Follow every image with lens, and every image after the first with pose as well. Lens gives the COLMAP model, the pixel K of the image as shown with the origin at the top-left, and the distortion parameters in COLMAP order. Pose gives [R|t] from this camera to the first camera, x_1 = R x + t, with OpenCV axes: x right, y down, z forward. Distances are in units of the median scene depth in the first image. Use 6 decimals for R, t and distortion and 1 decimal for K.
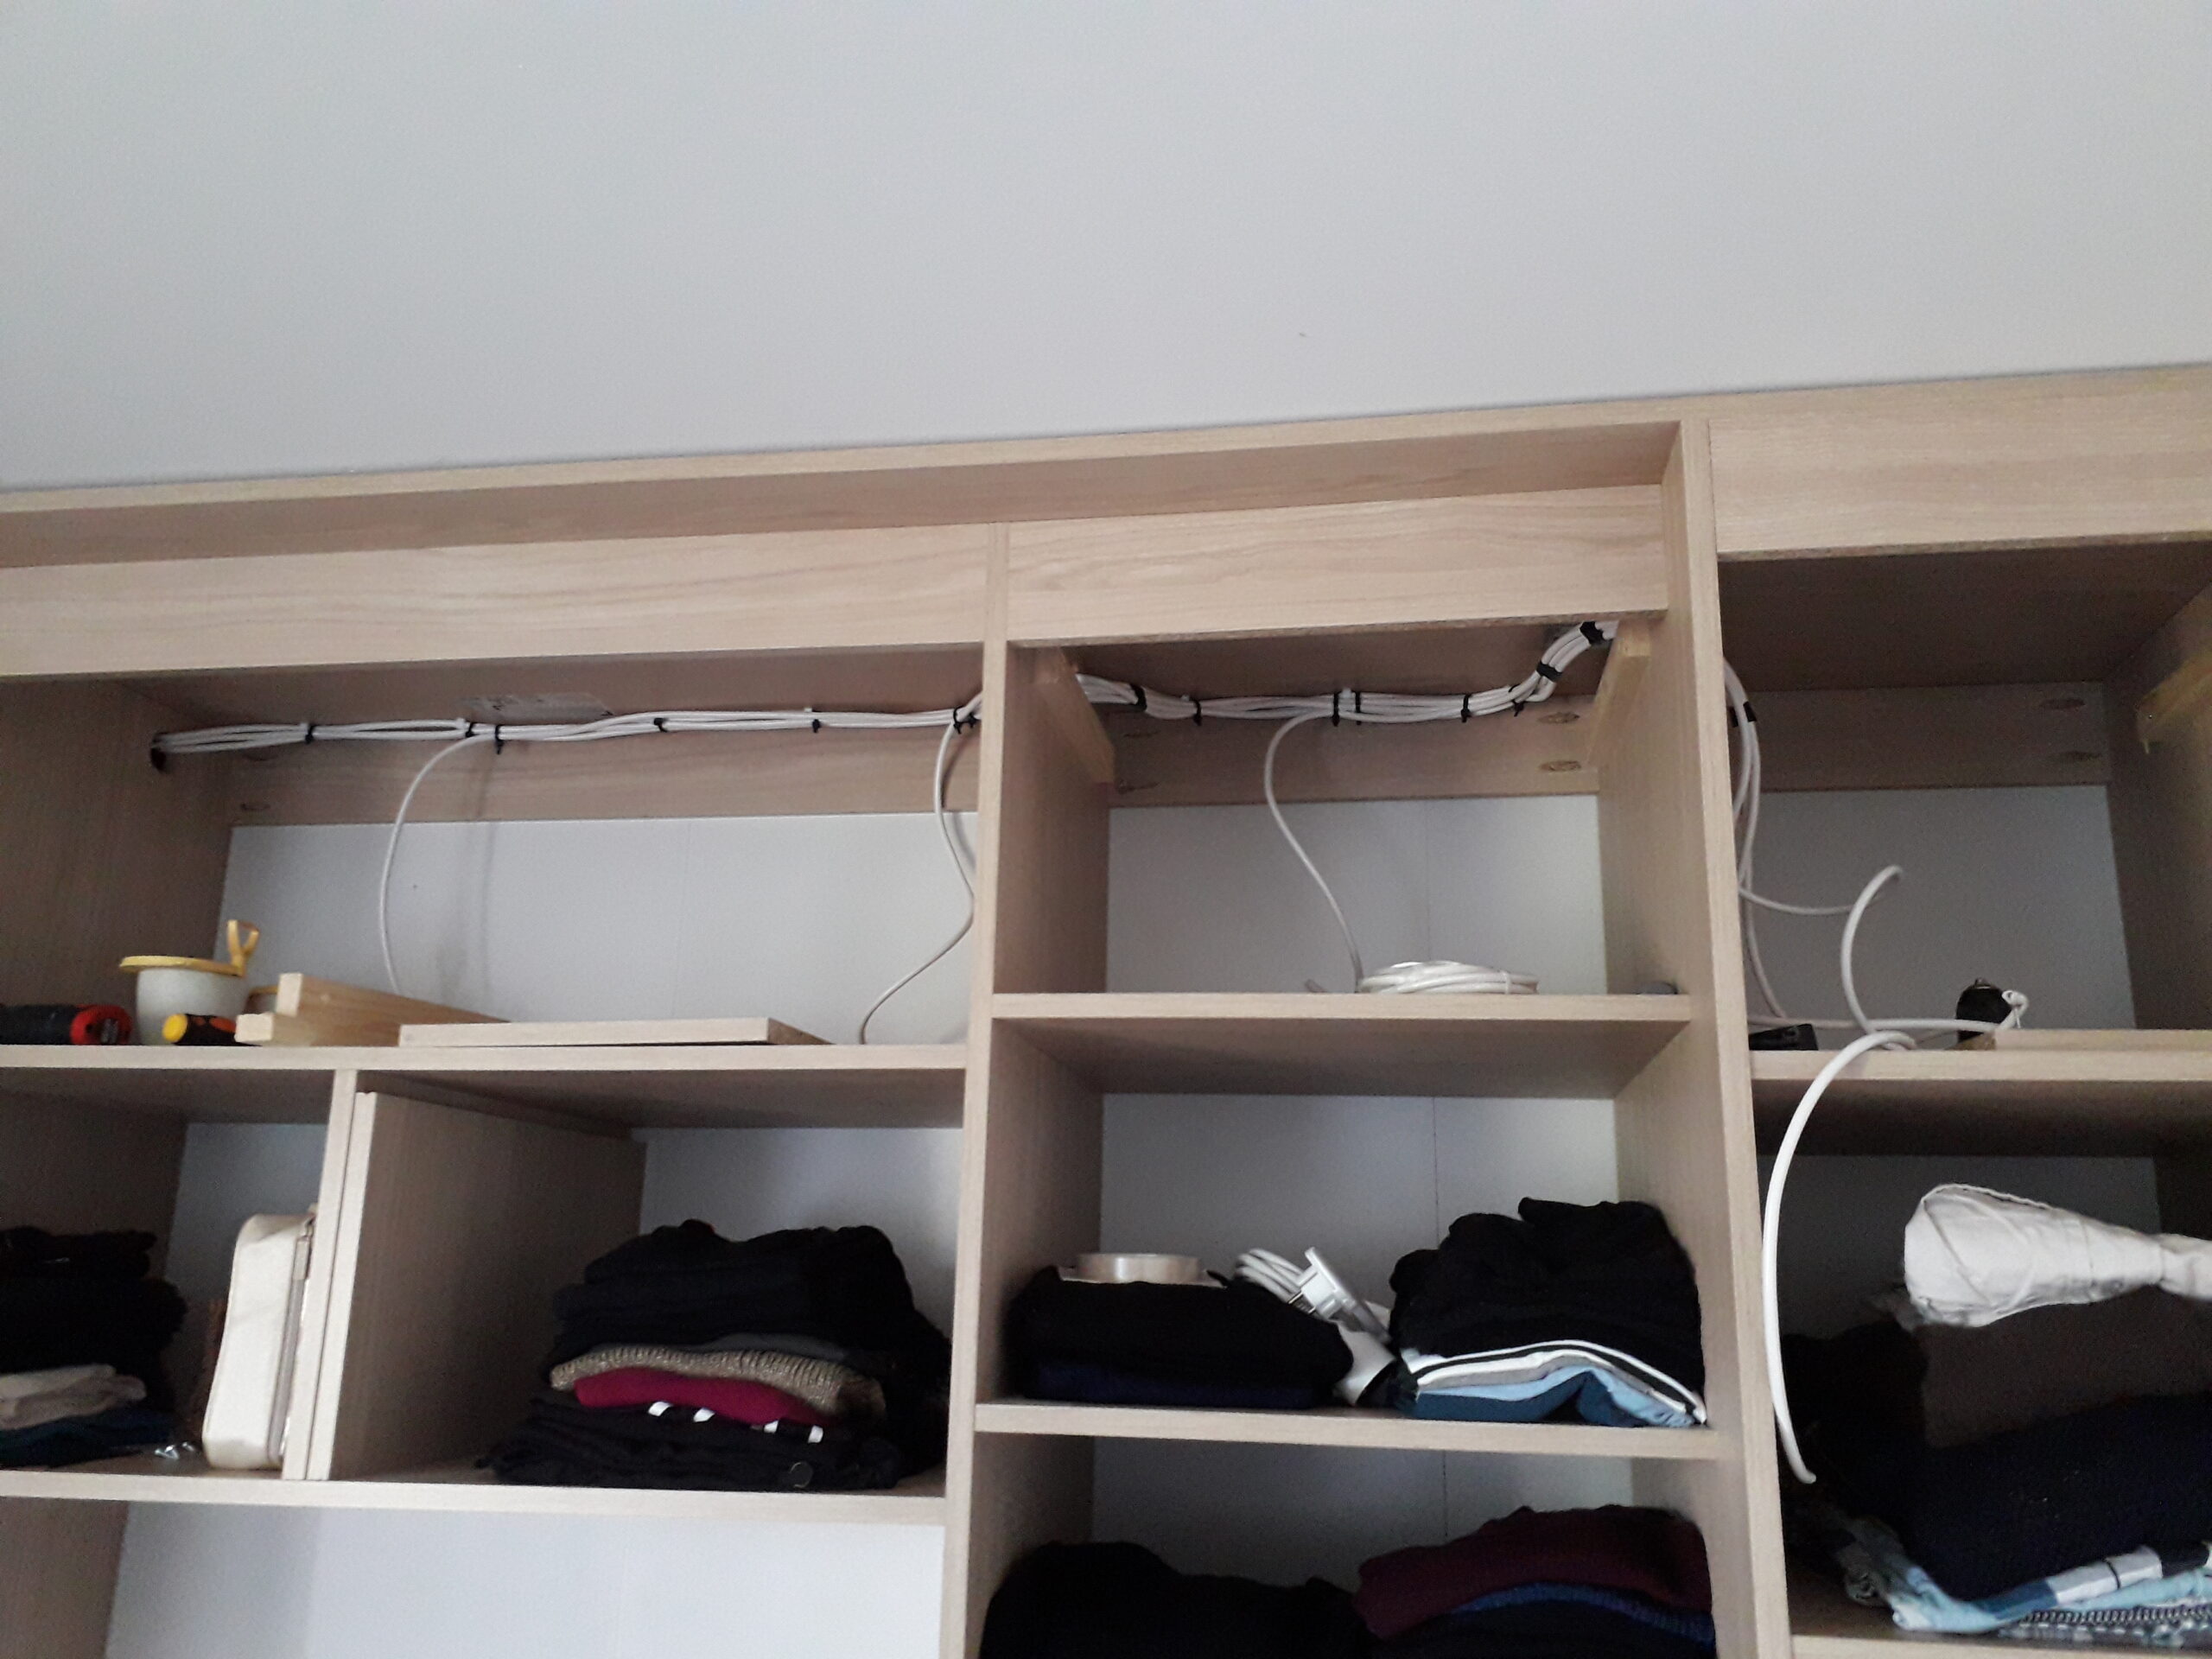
lens RADIAL K [[1742.8, 0, 1106.0], [0, 1742.8, 829.5], [0, 0, 1]] dist [0.053678, -0.088564]
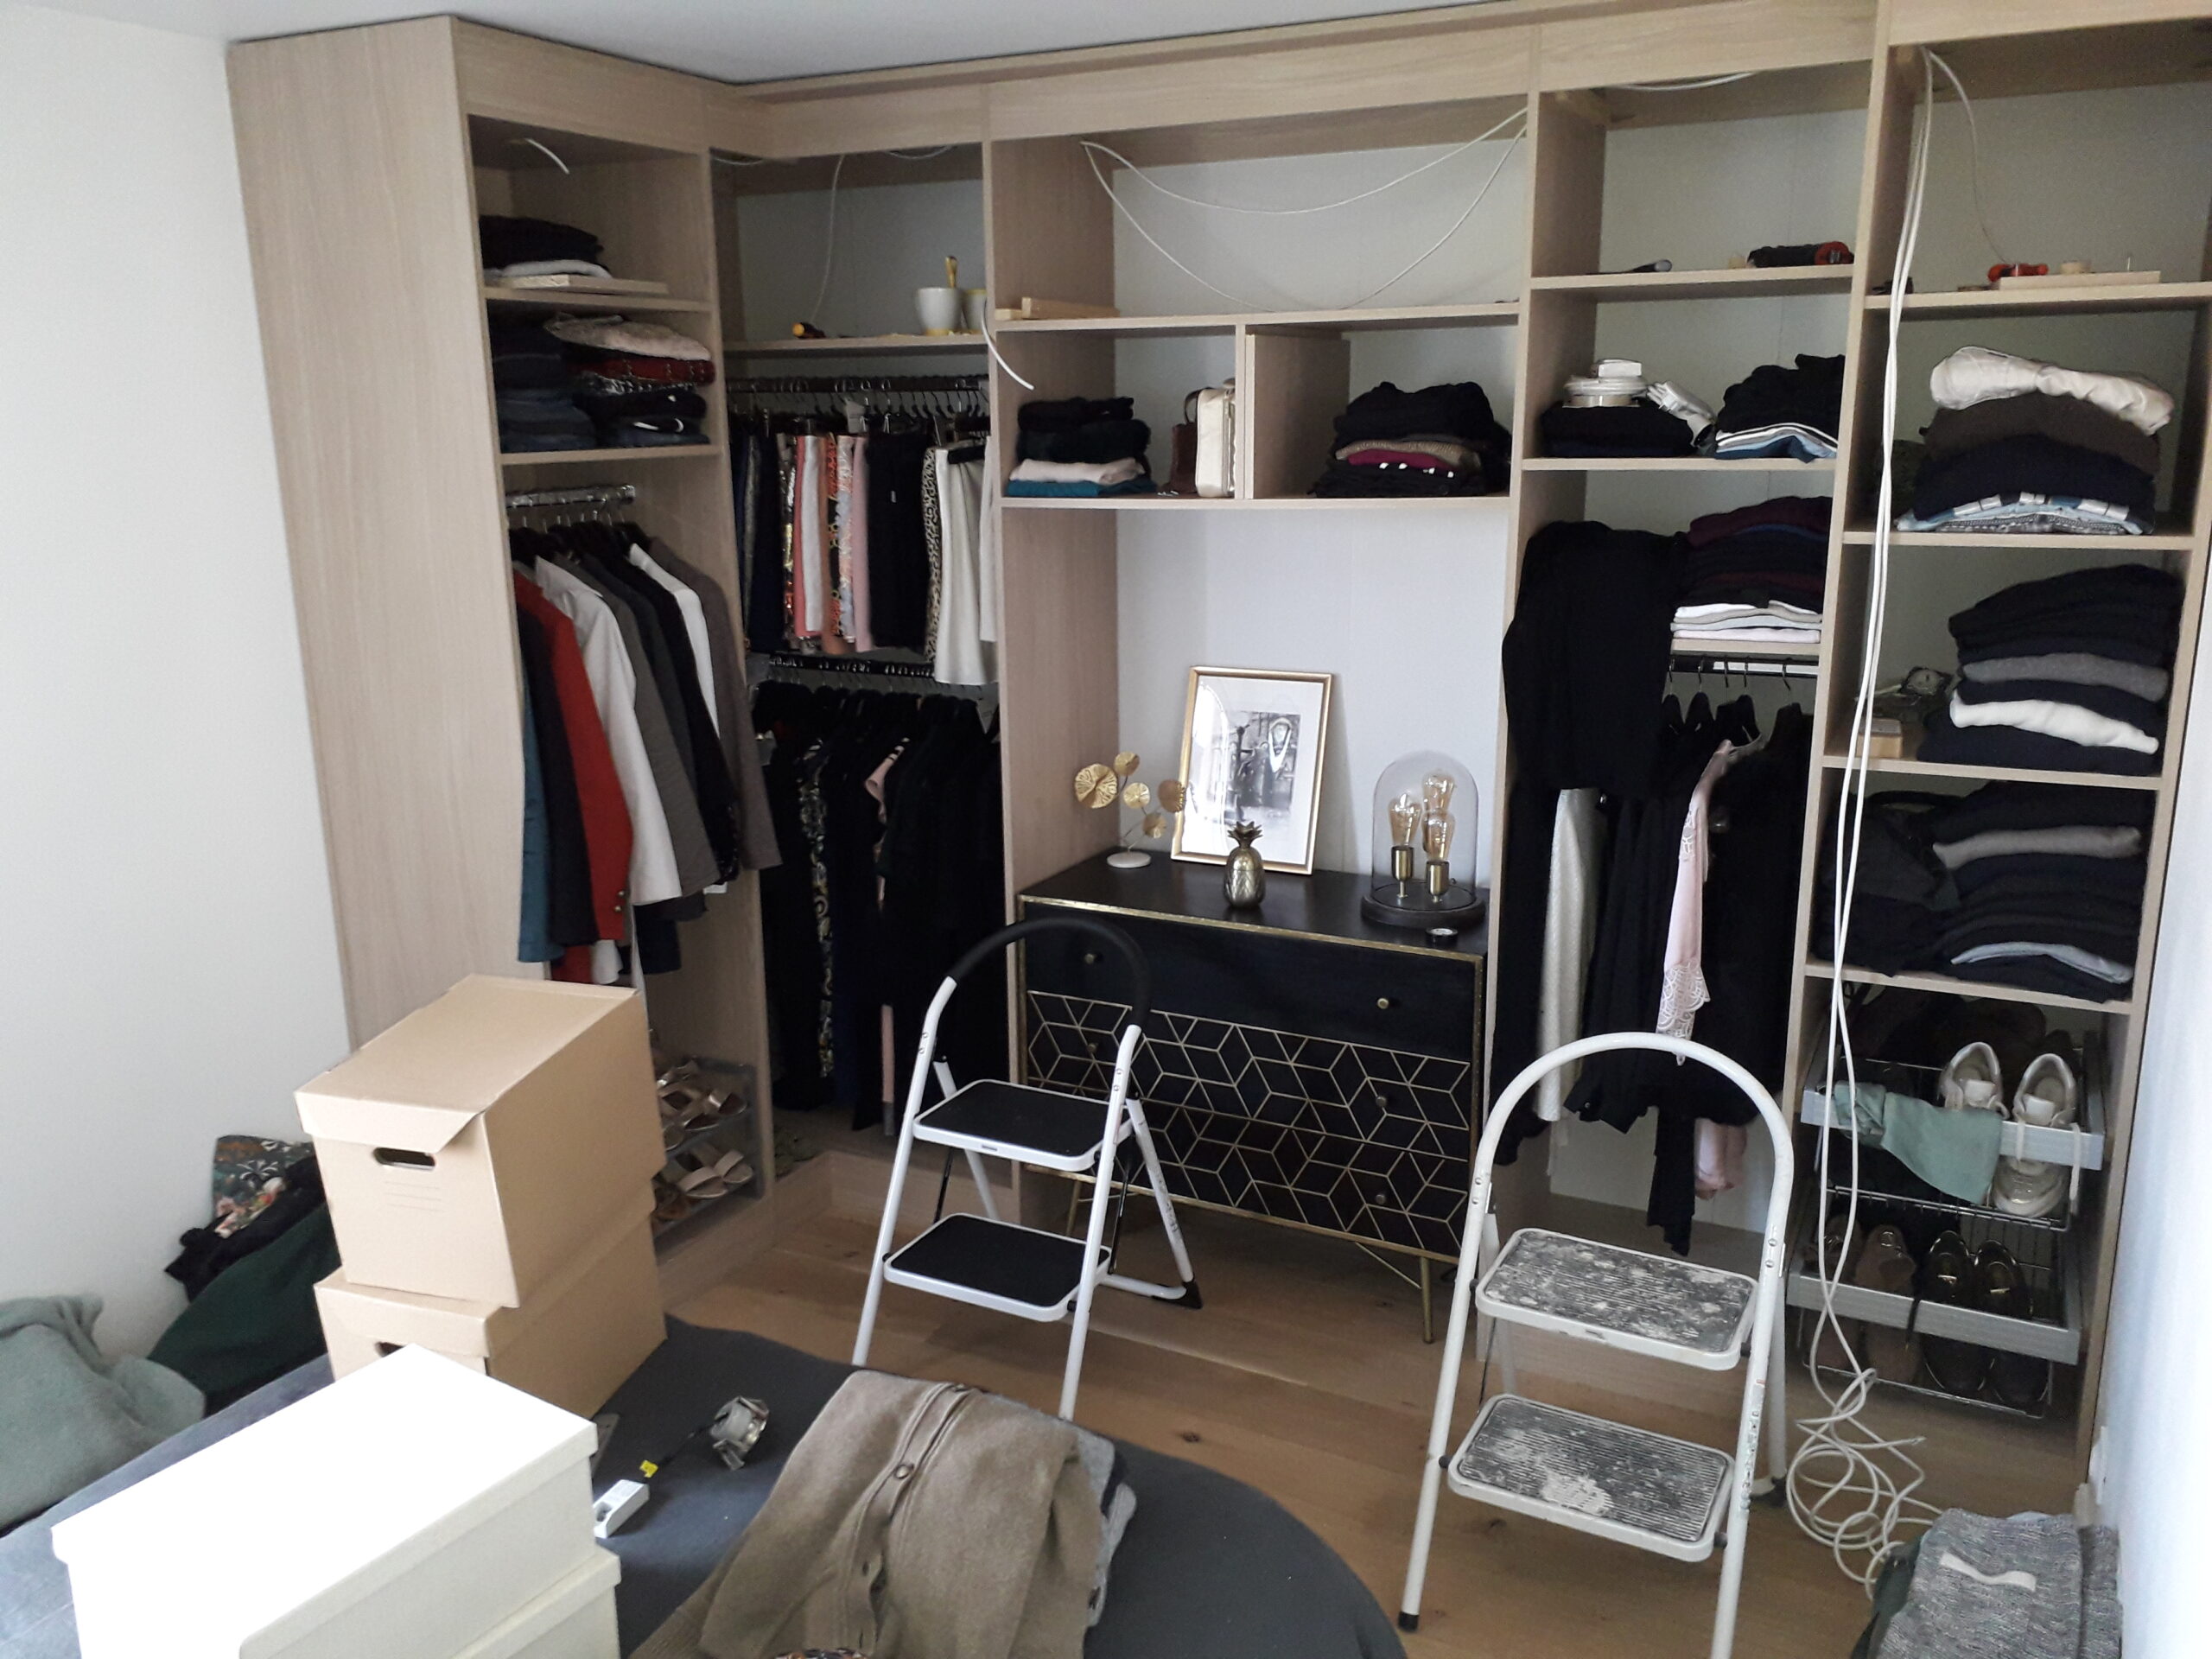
lens RADIAL K [[1742.8, 0, 1106.0], [0, 1742.8, 829.5], [0, 0, 1]] dist [0.053678, -0.088564]
pose [[0.953837, 0.035907, -0.298170, 0.102715], [0.109392, 0.883083, 0.456287, -0.340107], [0.279693, -0.467841, 0.838389, -1.262784]]
